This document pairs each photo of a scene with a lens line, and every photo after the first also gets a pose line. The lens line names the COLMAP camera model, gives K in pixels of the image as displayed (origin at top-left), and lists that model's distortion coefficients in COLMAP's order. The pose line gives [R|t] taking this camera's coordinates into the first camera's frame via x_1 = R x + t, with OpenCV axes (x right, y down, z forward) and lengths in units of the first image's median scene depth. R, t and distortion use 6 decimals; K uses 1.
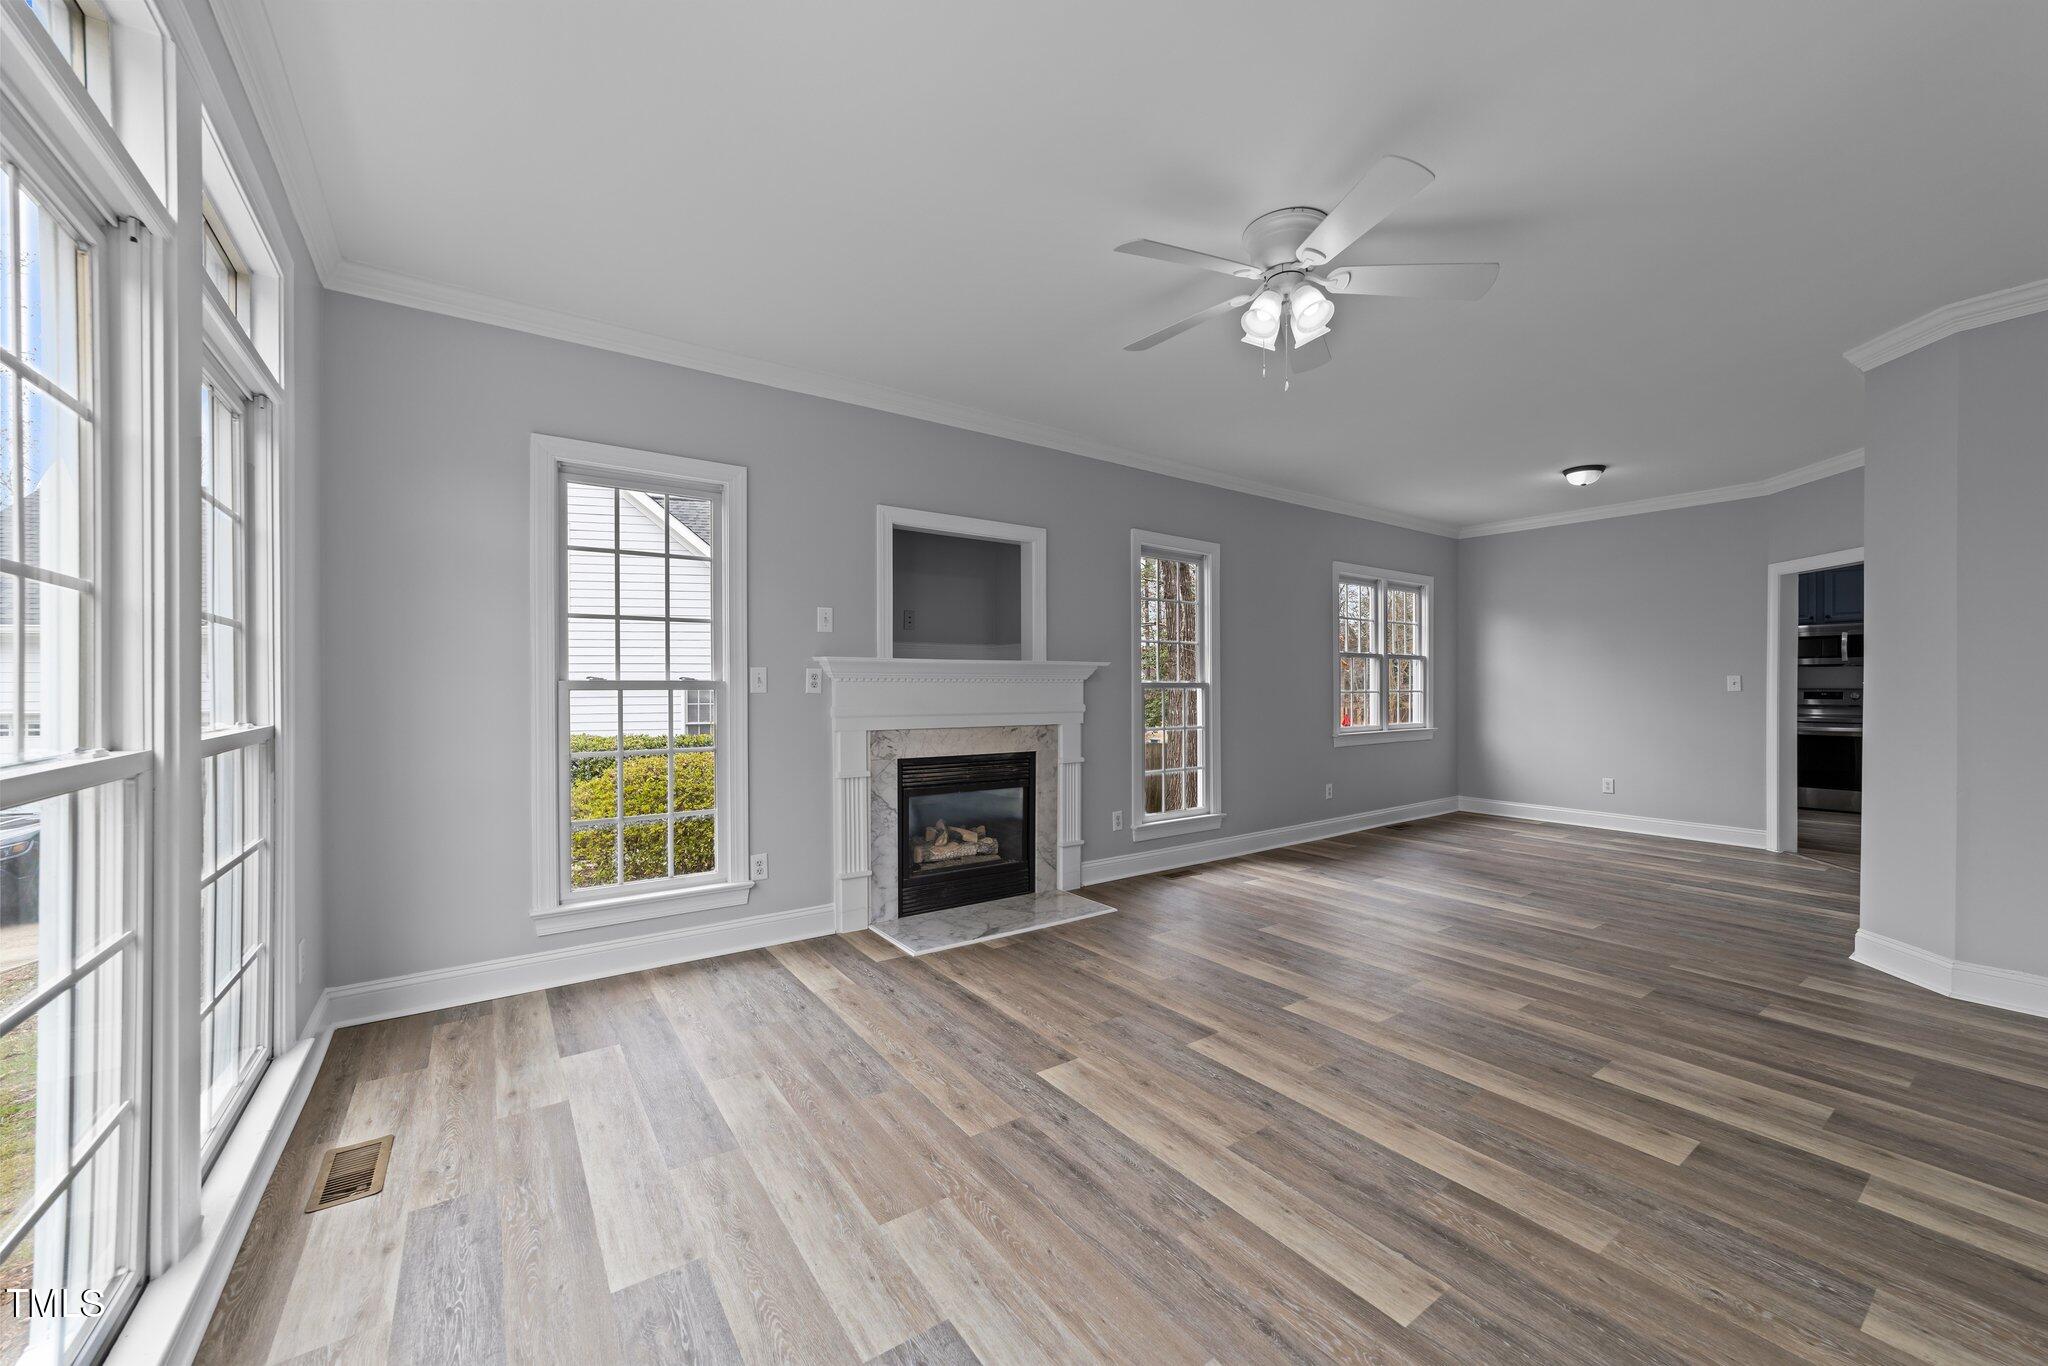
lens RADIAL K [[781.4, 0, 1022.7], [0, 781.4, 684.0], [0, 0, 1]] dist [-0.017544, 0.007180]
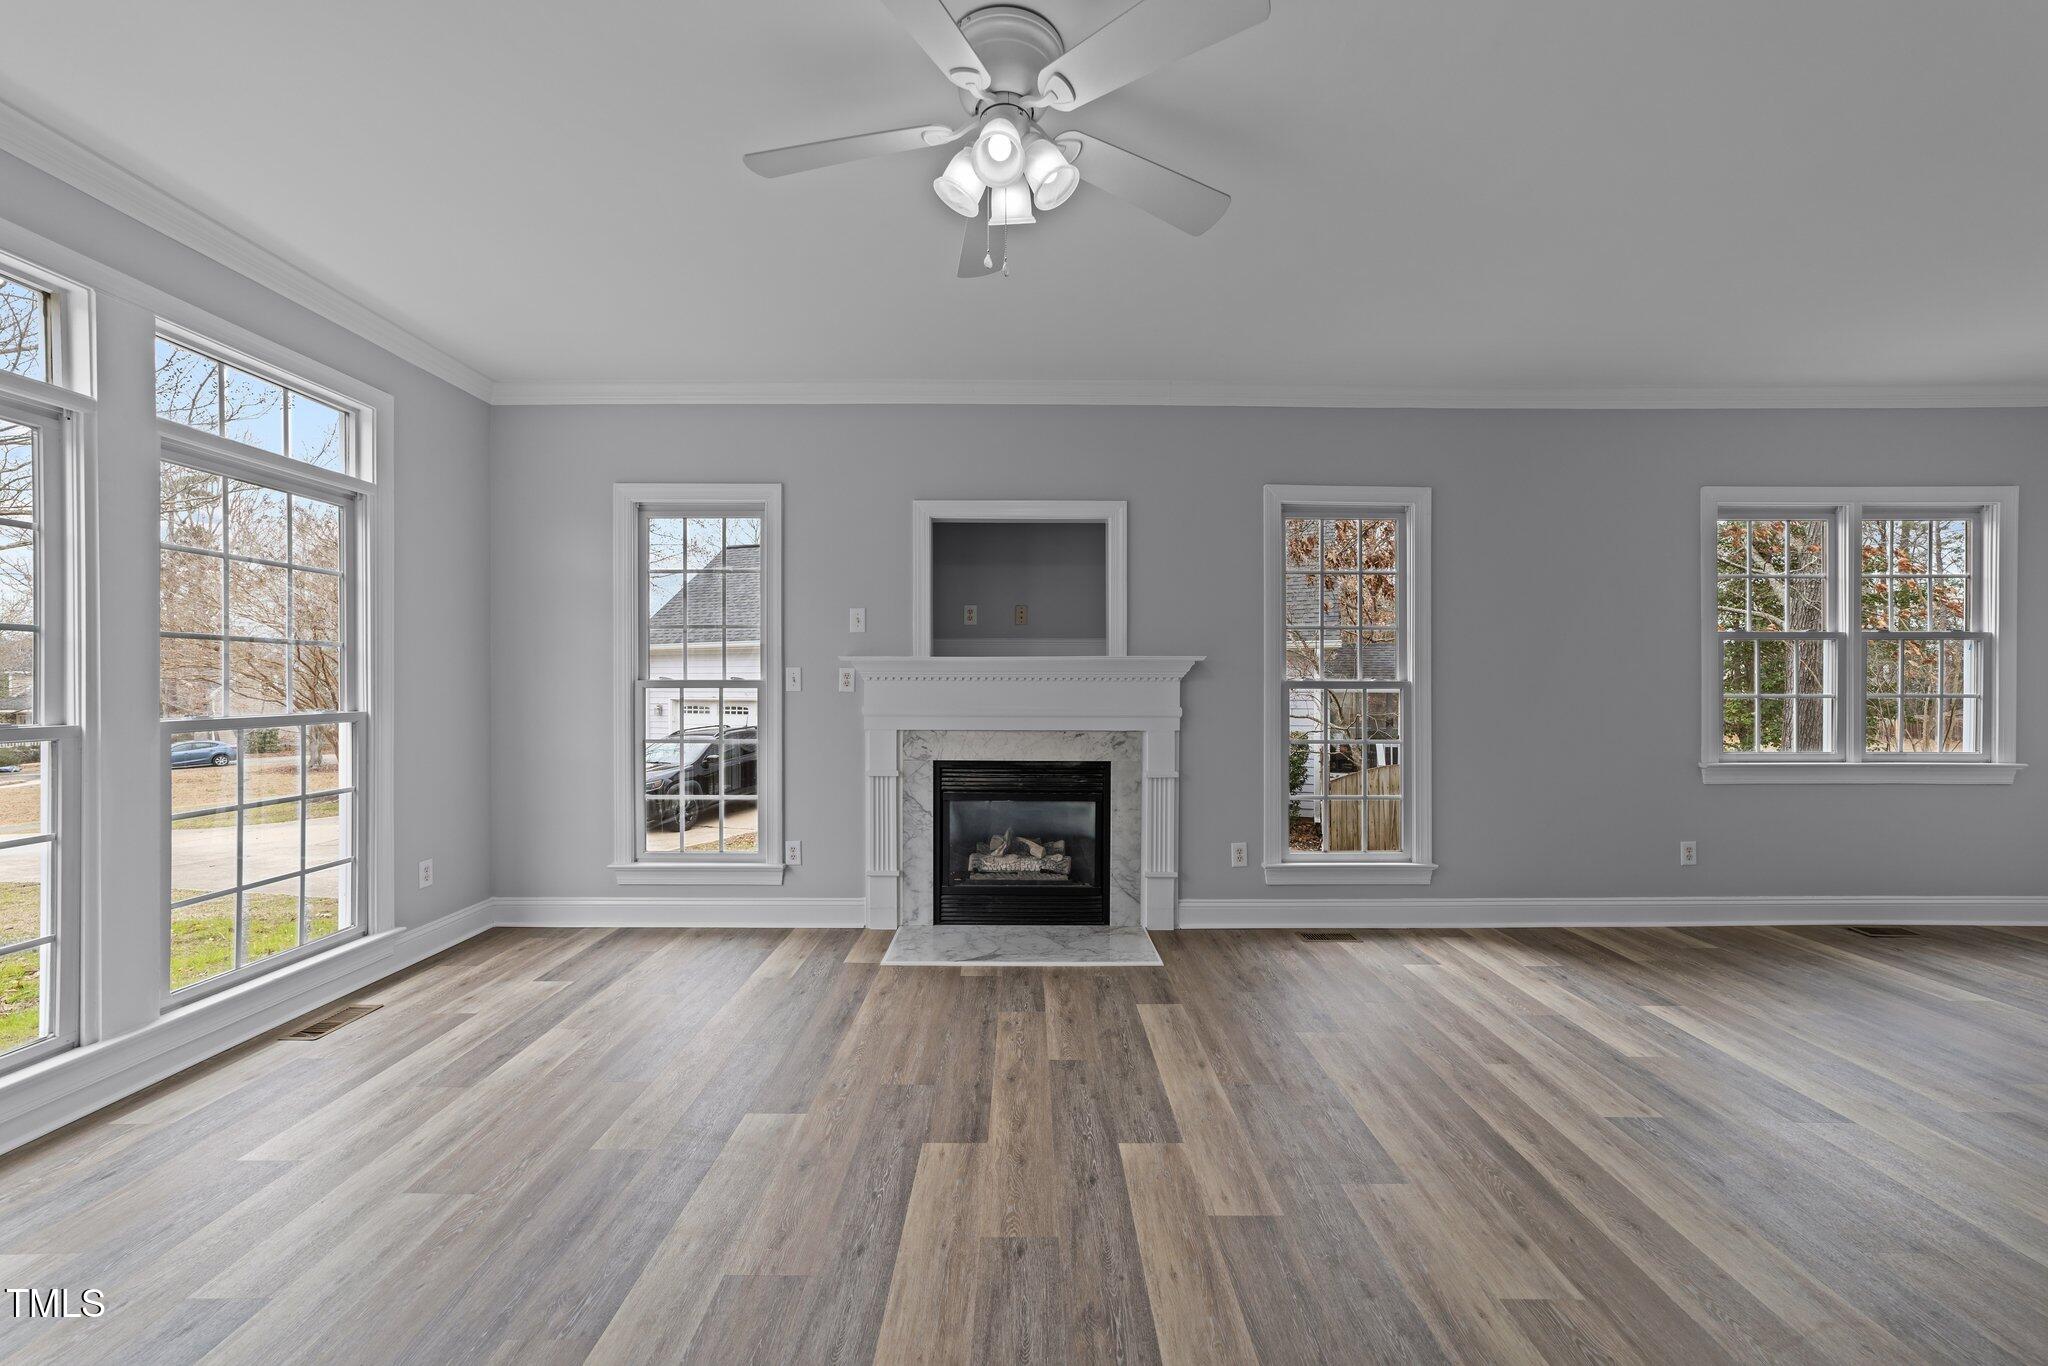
lens RADIAL K [[781.4, 0, 1025.6], [0, 781.4, 684.6], [0, 0, 1]] dist [-0.017544, 0.007180]
pose [[0.816160, 0.002415, -0.577820, 0.518730], [0.000081, 0.999991, 0.004294, -0.002452], [0.577825, -0.003551, 0.816153, 0.290394]]
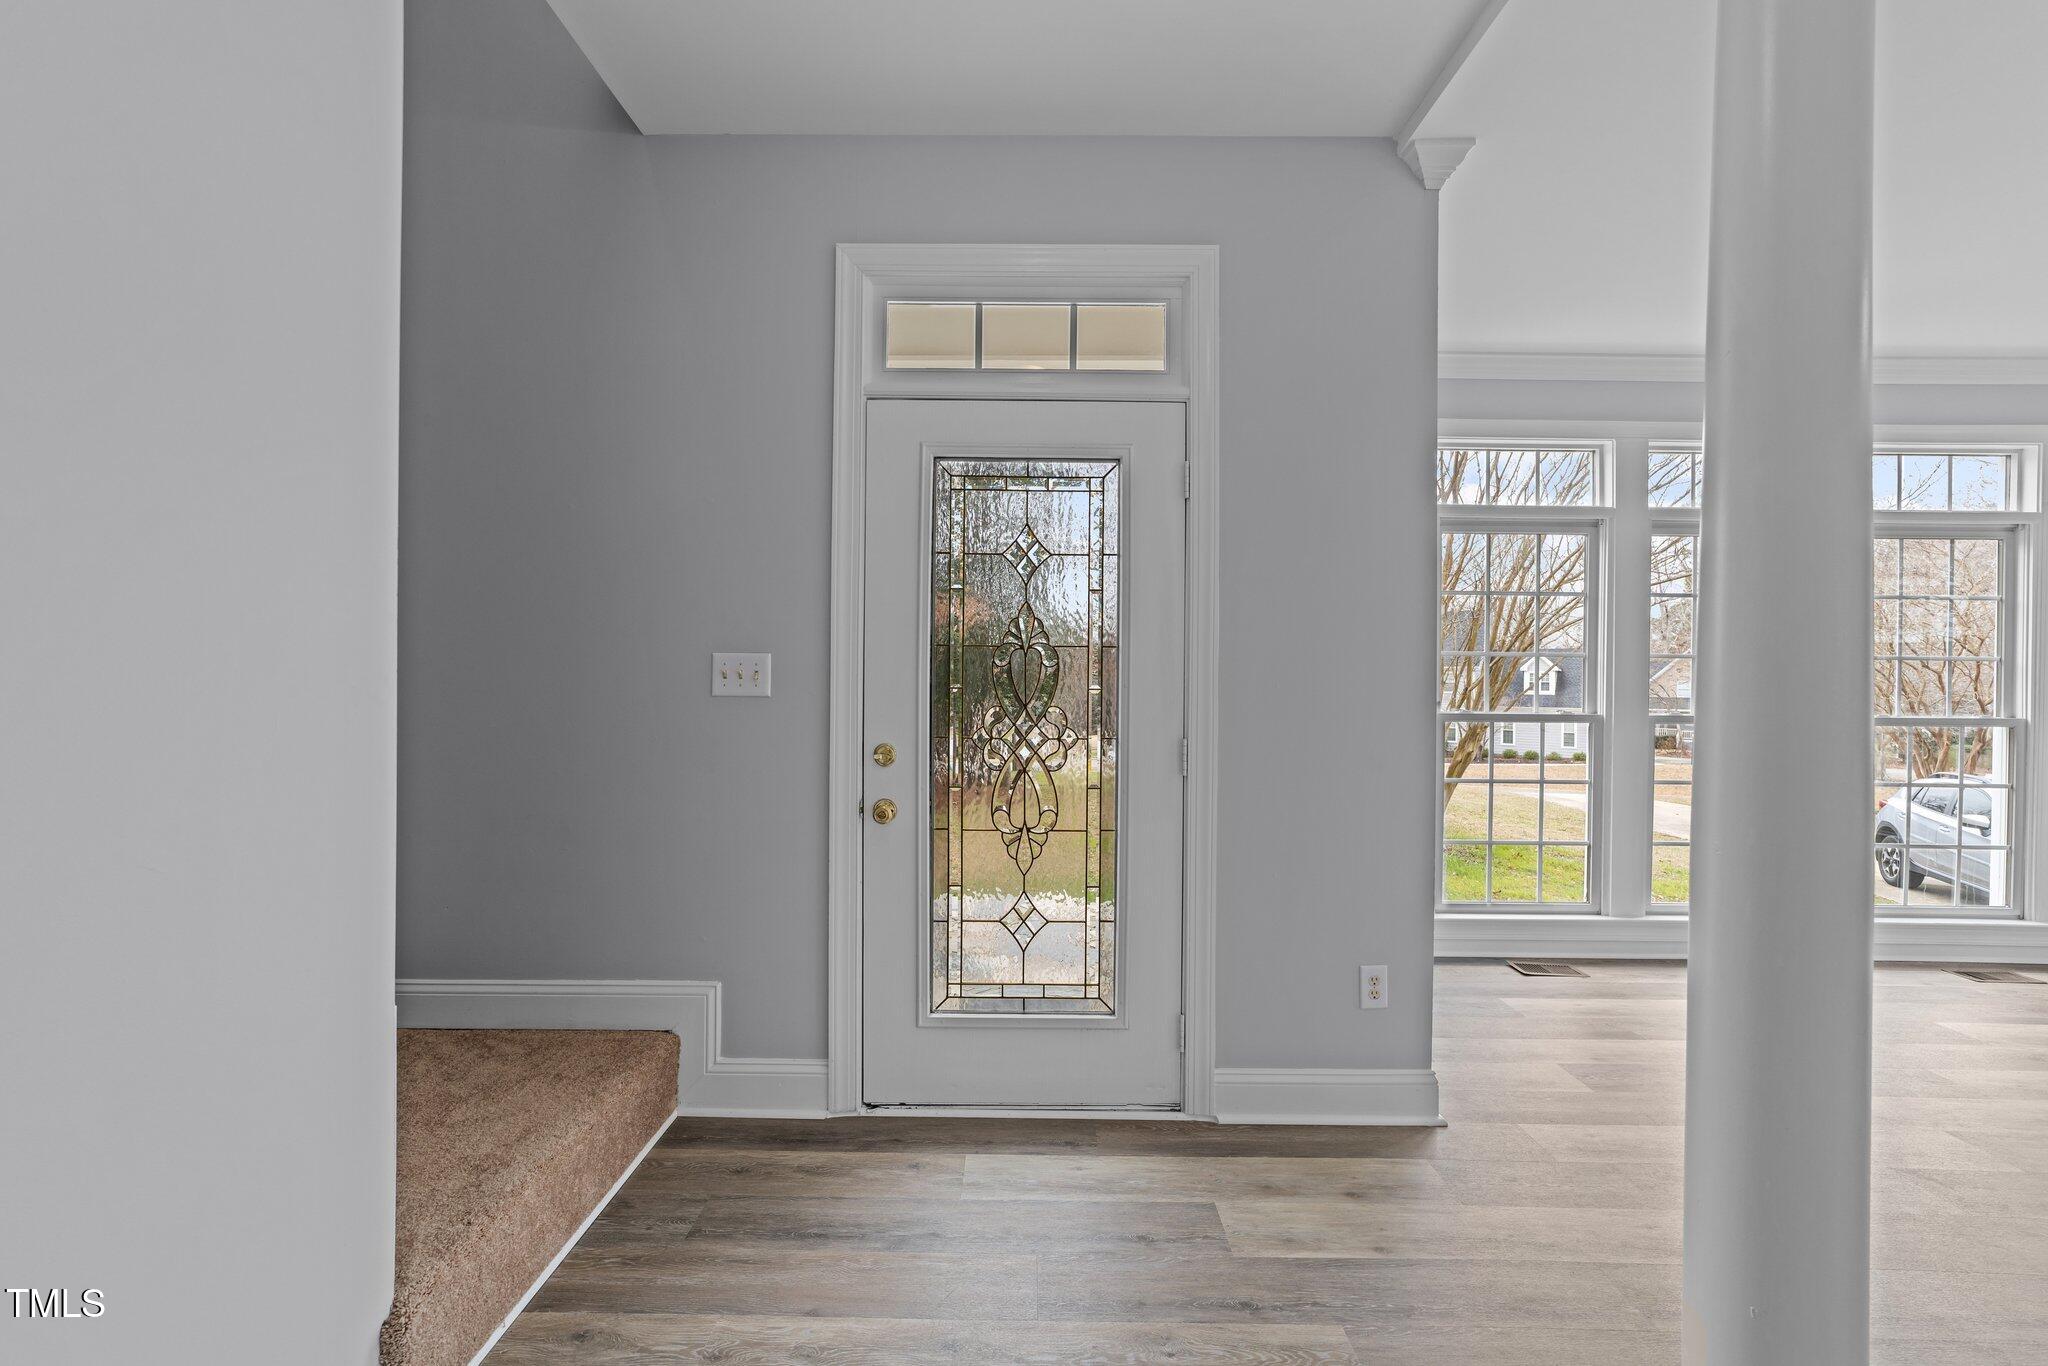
lens RADIAL K [[781.4, 0, 1022.7], [0, 781.4, 678.7], [0, 0, 1]] dist [-0.017544, 0.007180]
pose [[-0.582621, -0.004703, -0.812731, 0.917315], [-0.010948, 0.999938, 0.002062, -0.006395], [0.812670, 0.010099, -0.582636, 0.122066]]
